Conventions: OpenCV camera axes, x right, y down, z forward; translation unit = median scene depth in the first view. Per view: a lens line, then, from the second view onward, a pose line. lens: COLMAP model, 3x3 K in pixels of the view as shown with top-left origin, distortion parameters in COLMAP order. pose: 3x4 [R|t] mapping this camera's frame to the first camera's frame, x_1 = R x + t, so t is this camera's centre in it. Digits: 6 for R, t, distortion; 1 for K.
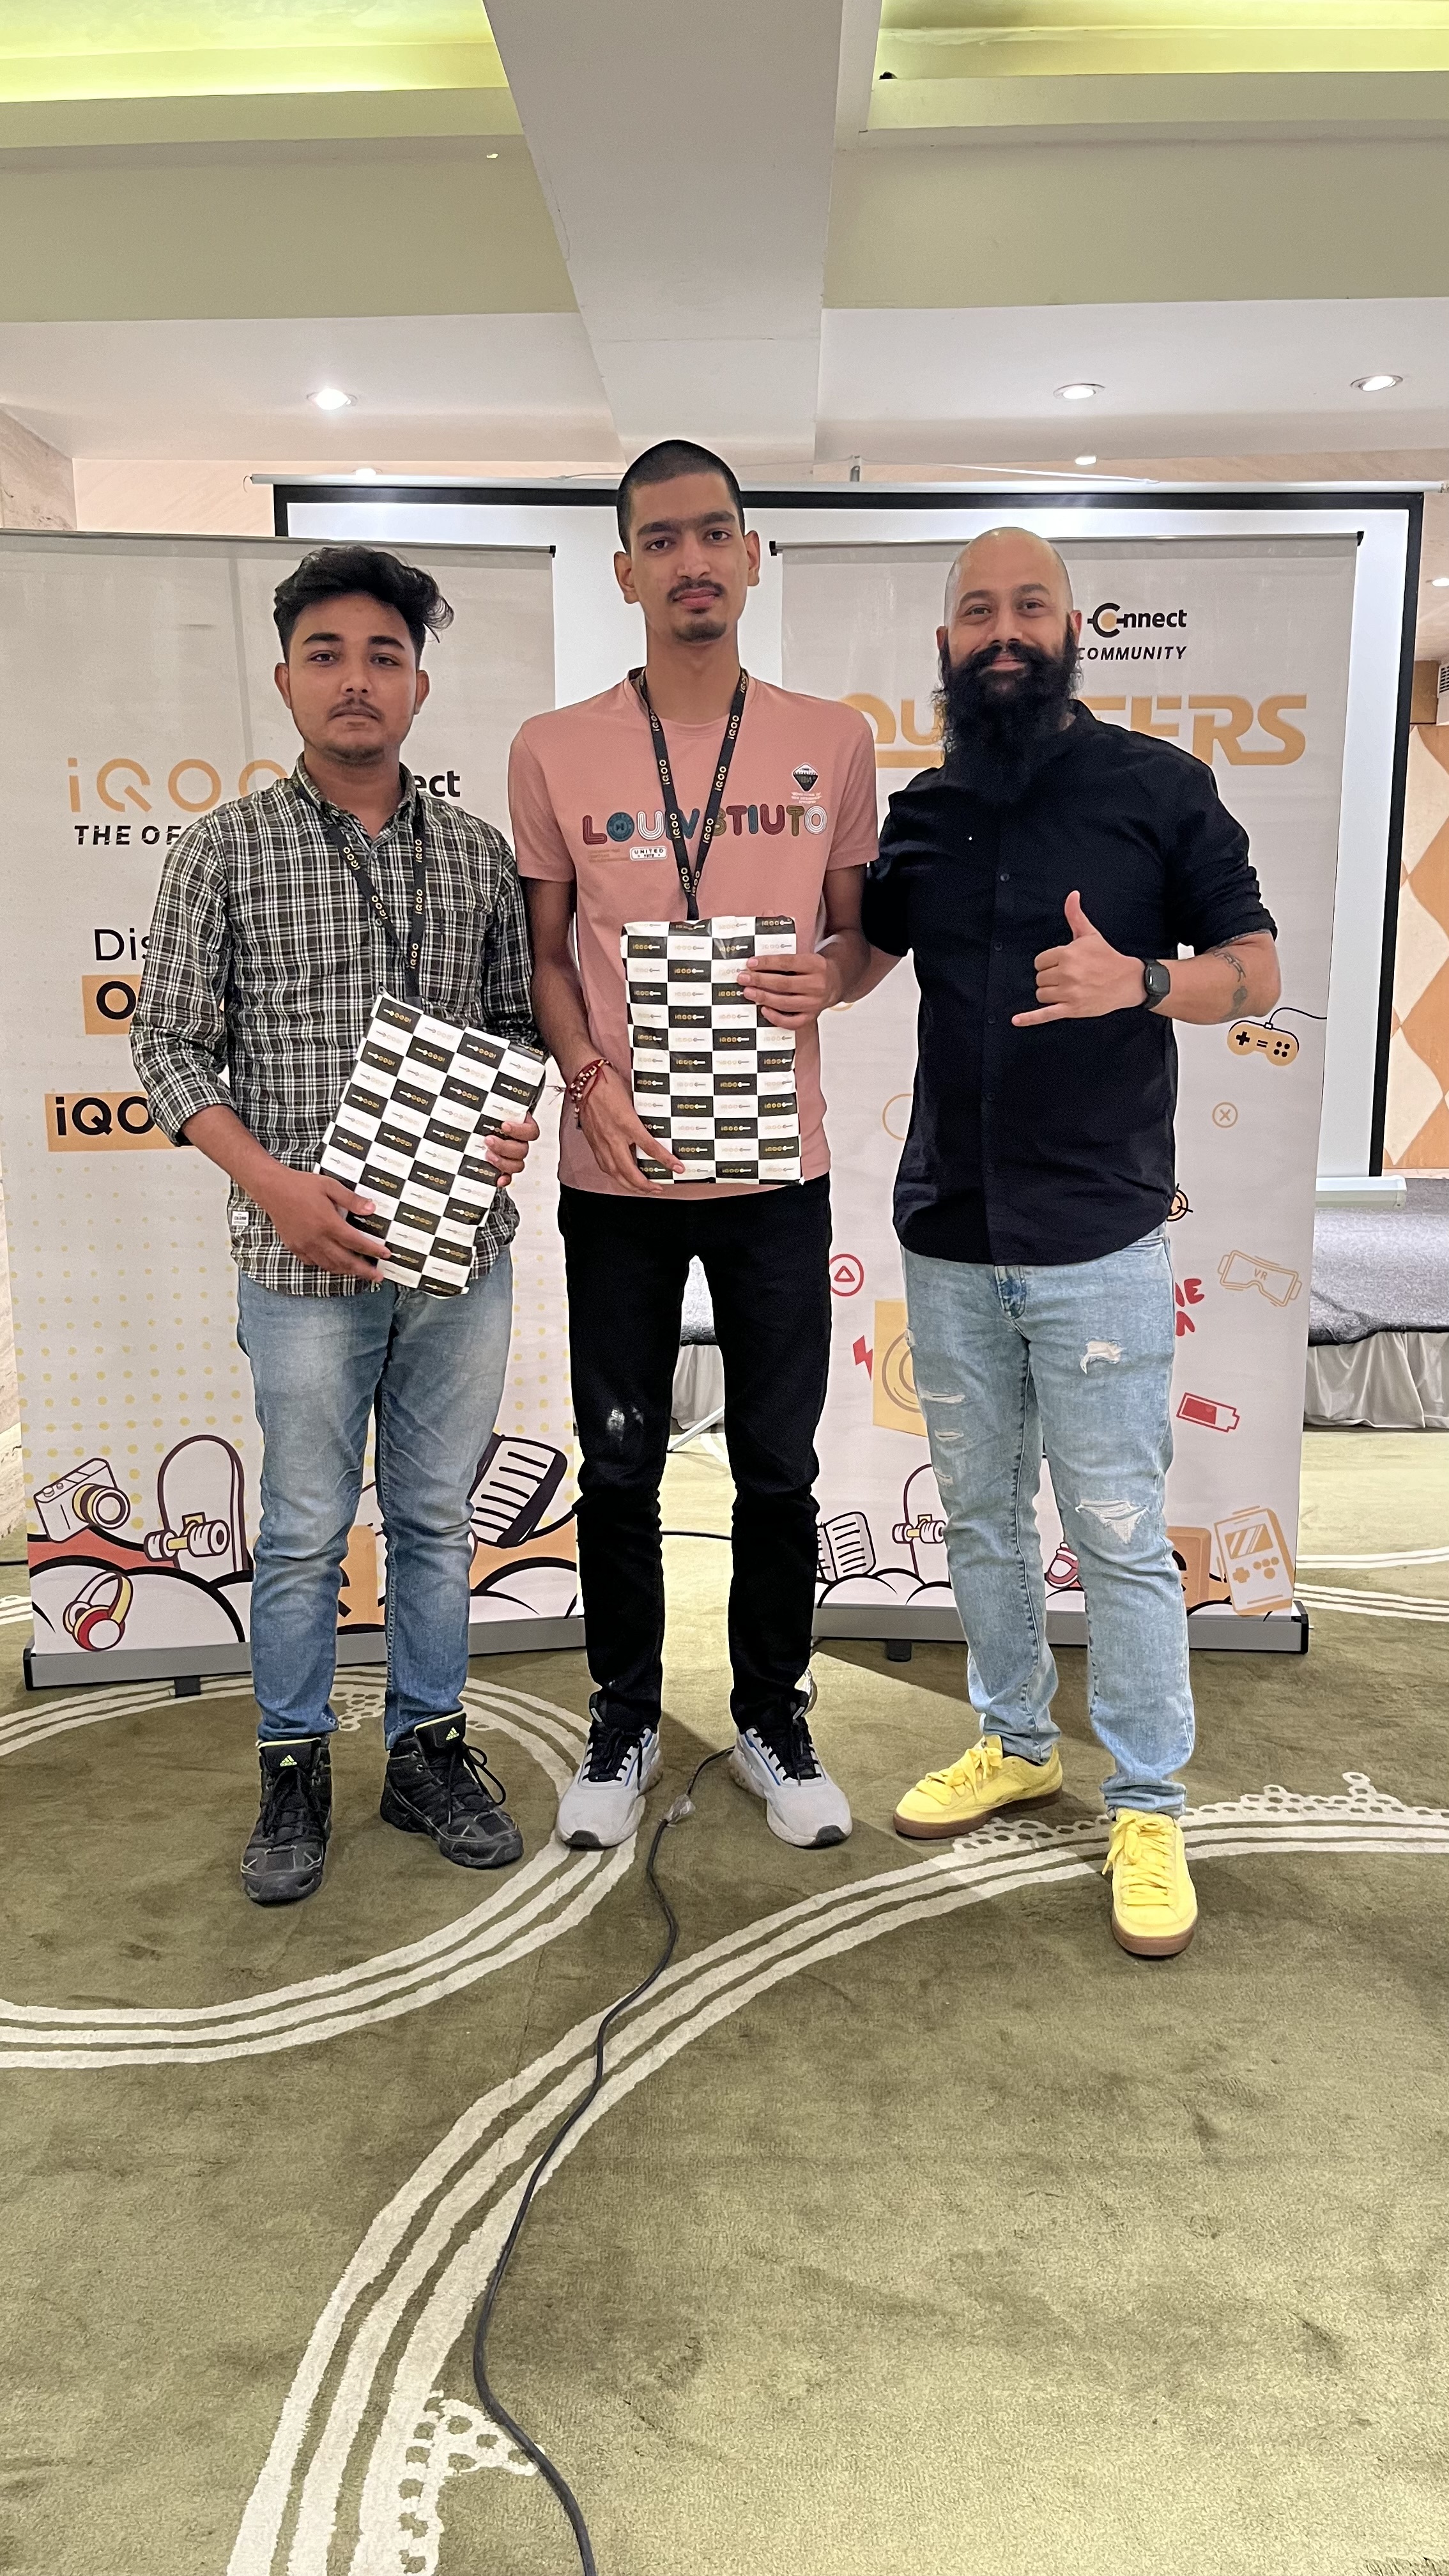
lens RADIAL K [[1956.5, 0, 729.5], [0, 1956.5, 1285.1], [0, 0, 1]] dist [0.048755, -0.060329]
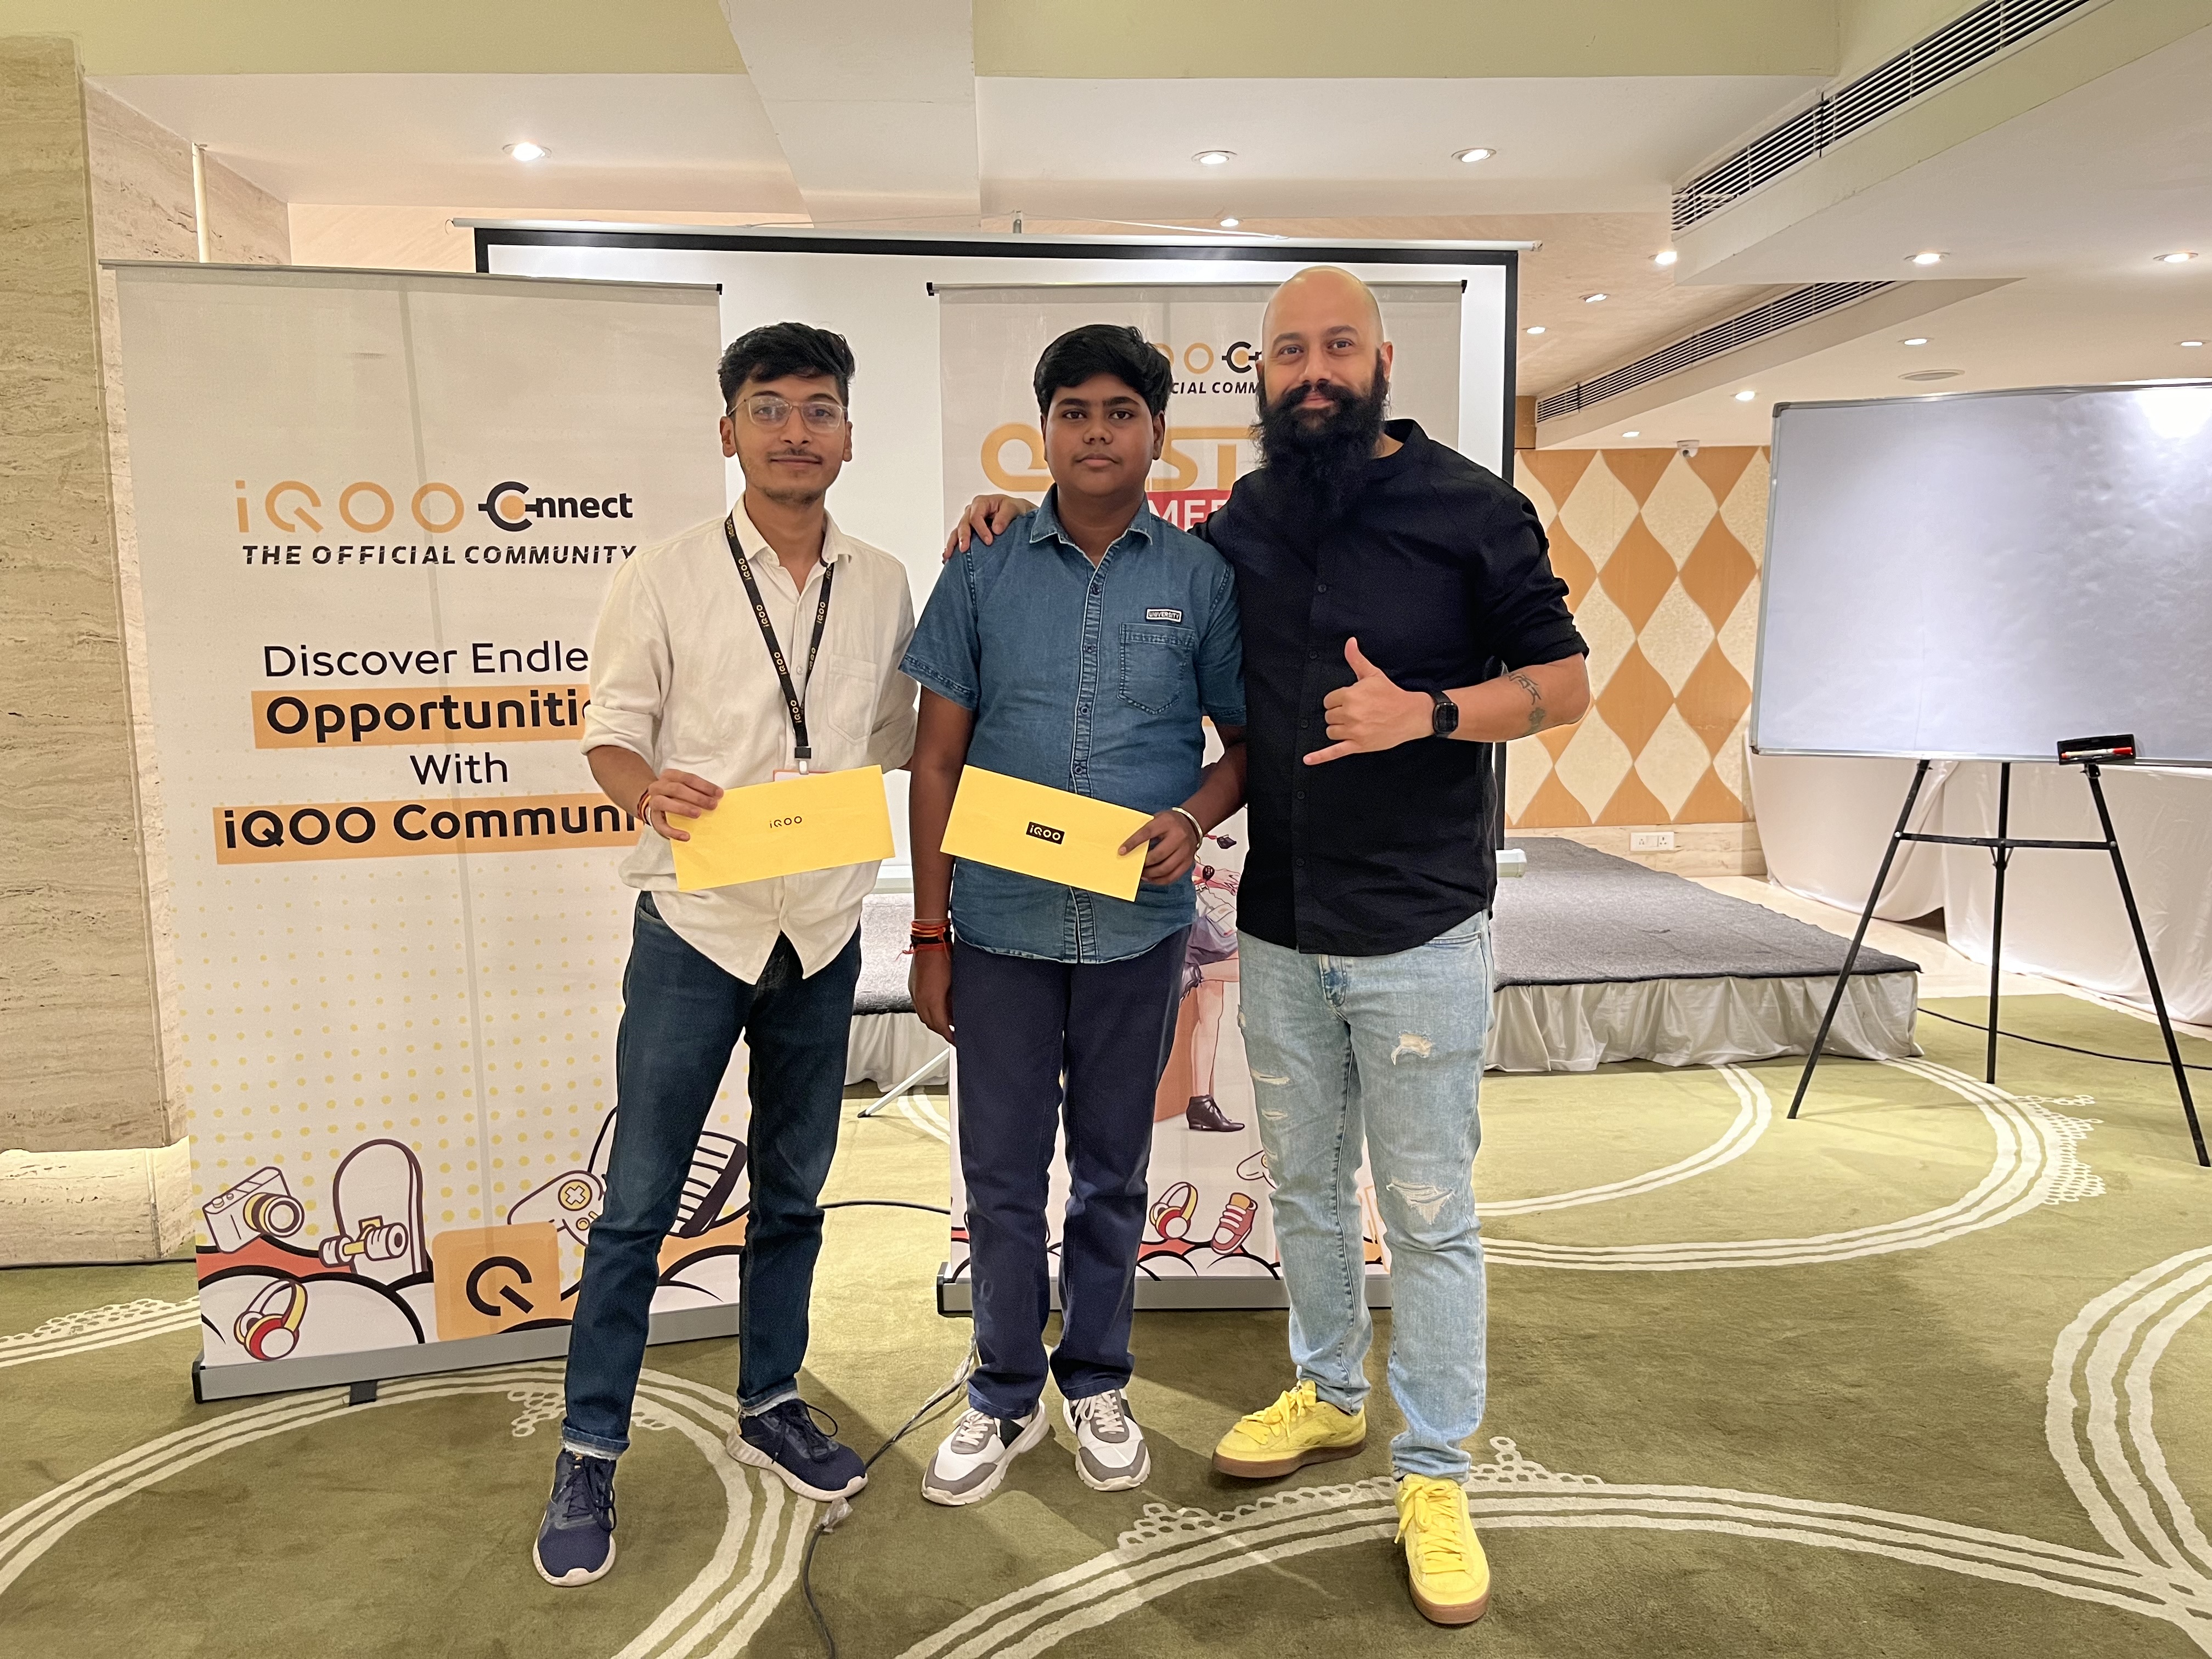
lens RADIAL K [[1664.0, 0, 1105.1], [0, 1664.0, 816.9], [0, 0, 1]] dist [0.033704, -0.042807]
pose [[0.996205, -0.016795, 0.085400, 0.035838], [0.021820, 0.998063, -0.058253, -0.033424], [-0.084256, 0.059896, 0.994642, 0.108864]]
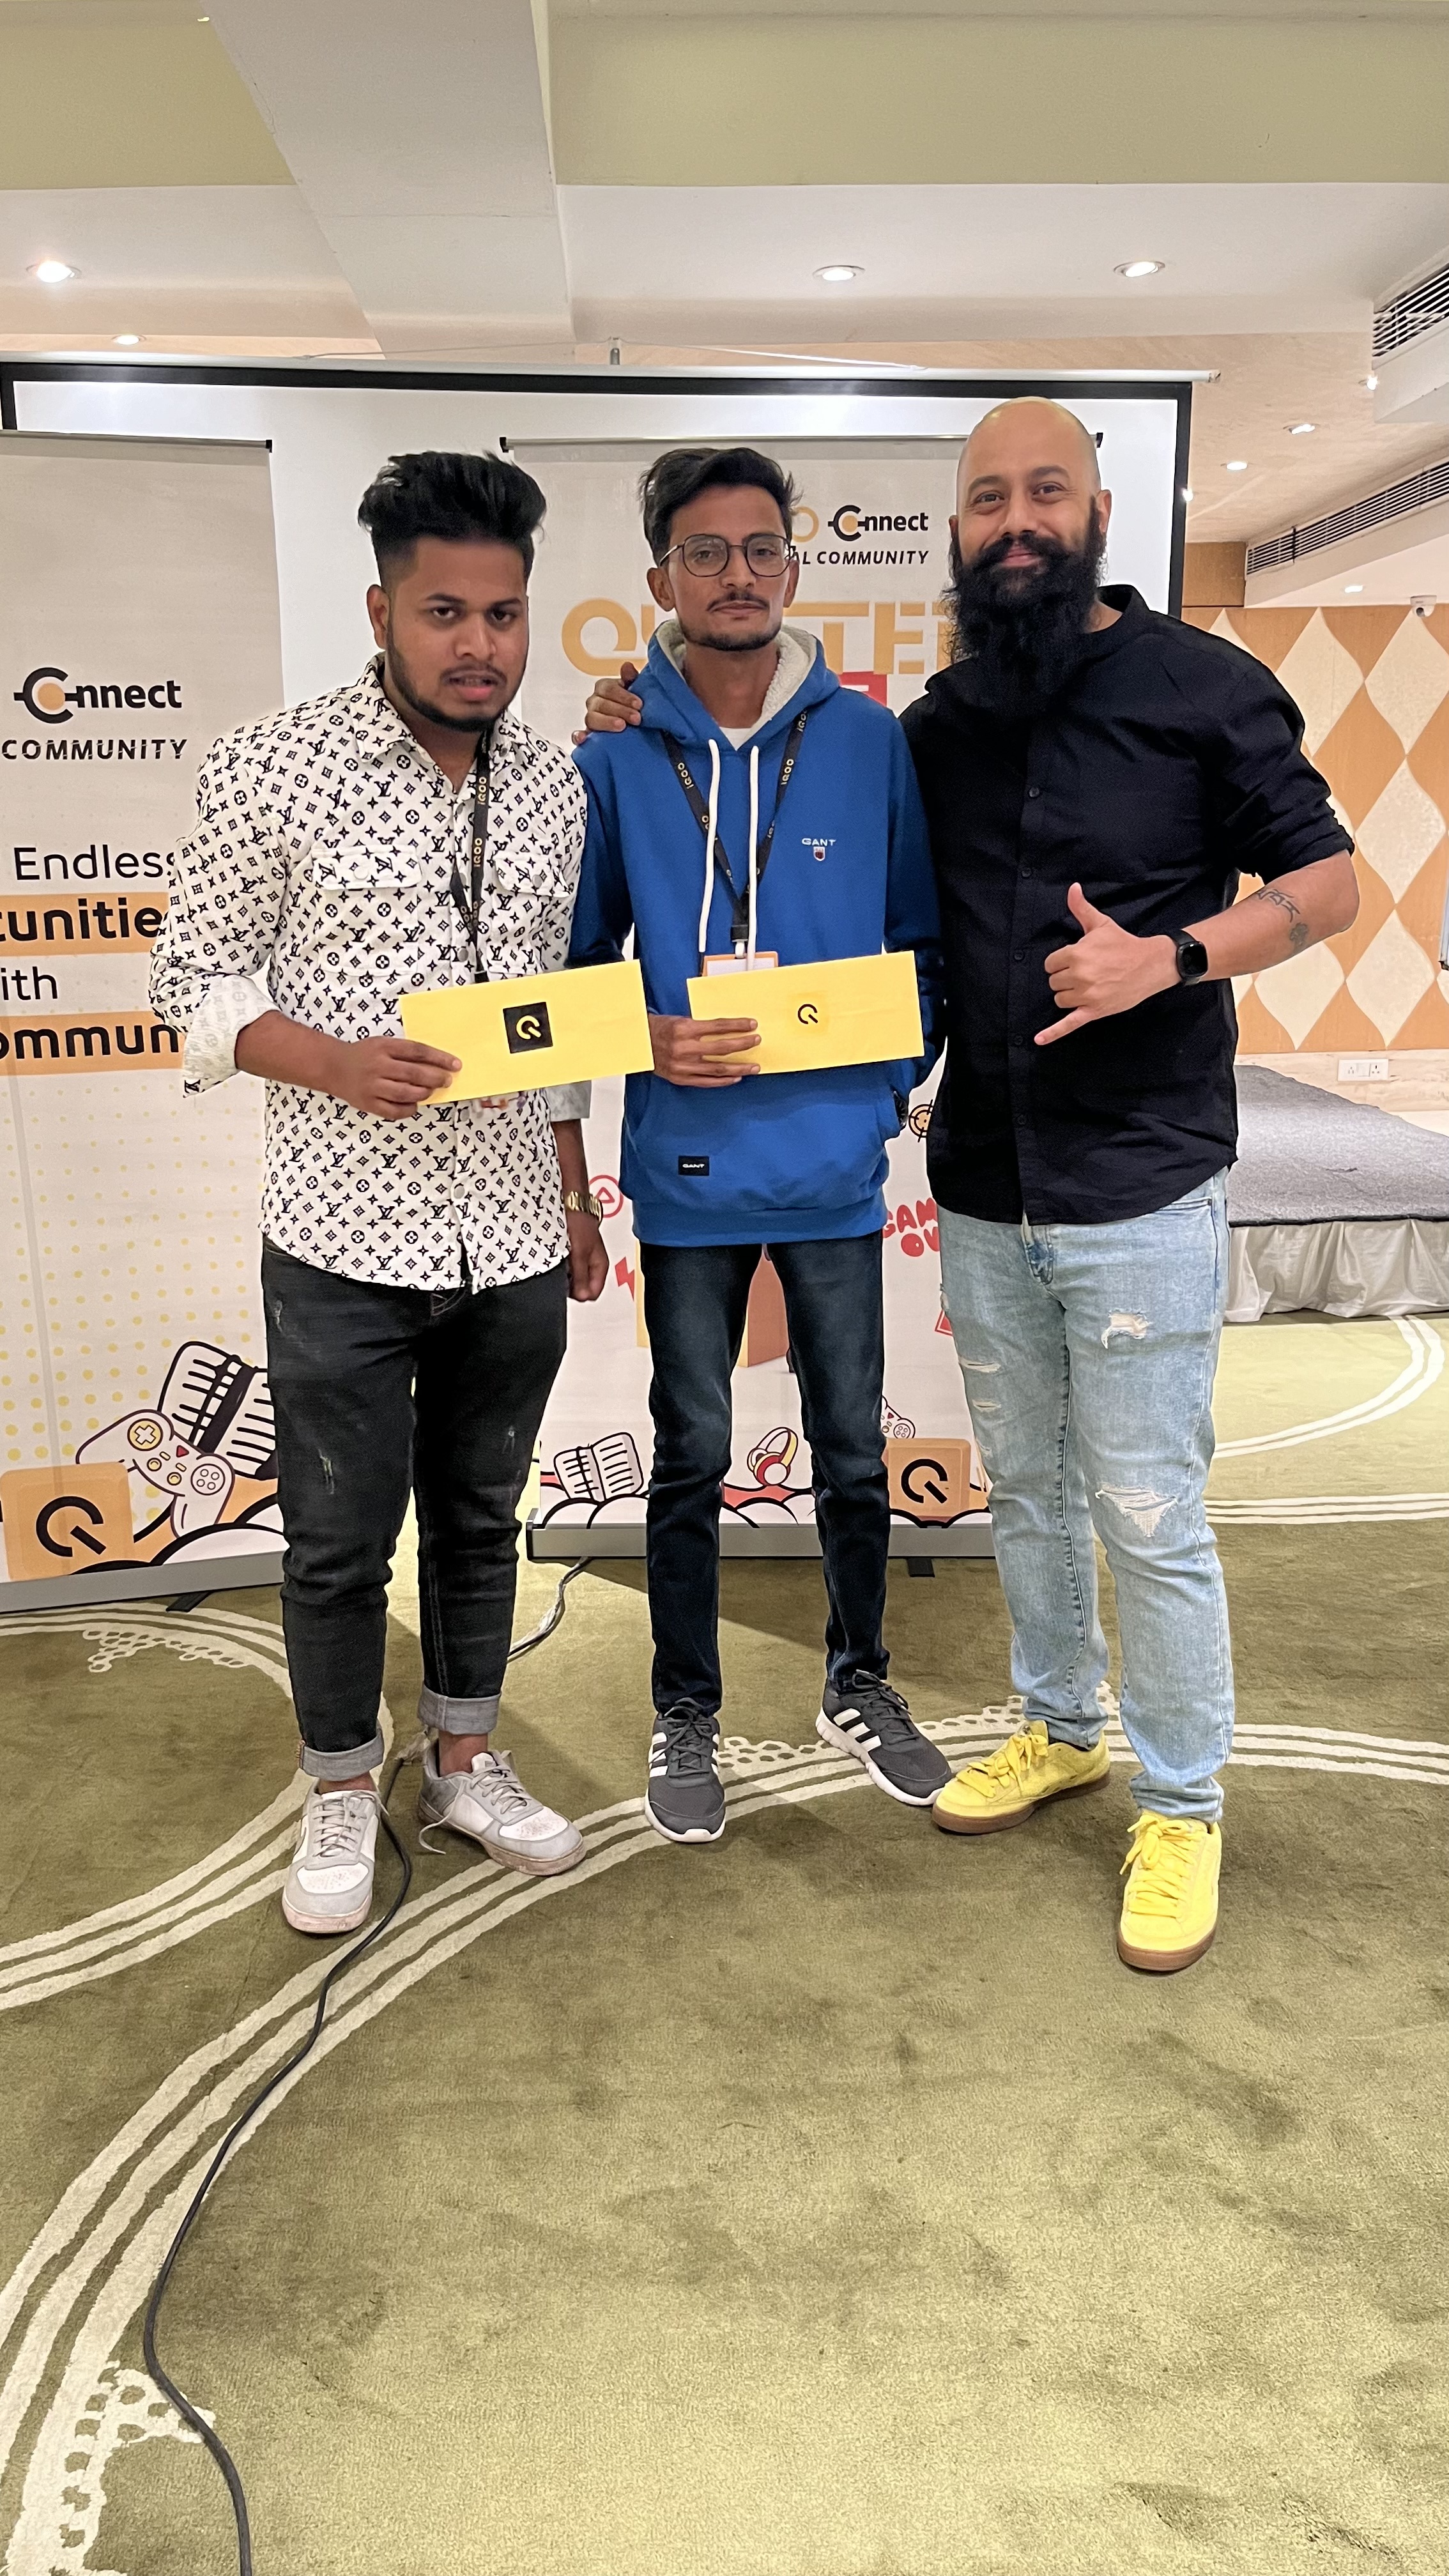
lens RADIAL K [[1956.5, 0, 732.7], [0, 1956.5, 1279.1], [0, 0, 1]] dist [0.048755, -0.060329]
pose [[0.997719, -0.021919, 0.063854, 0.066054], [0.017993, 0.997950, 0.061424, -0.025208], [-0.065069, -0.060135, 0.996067, 0.009031]]
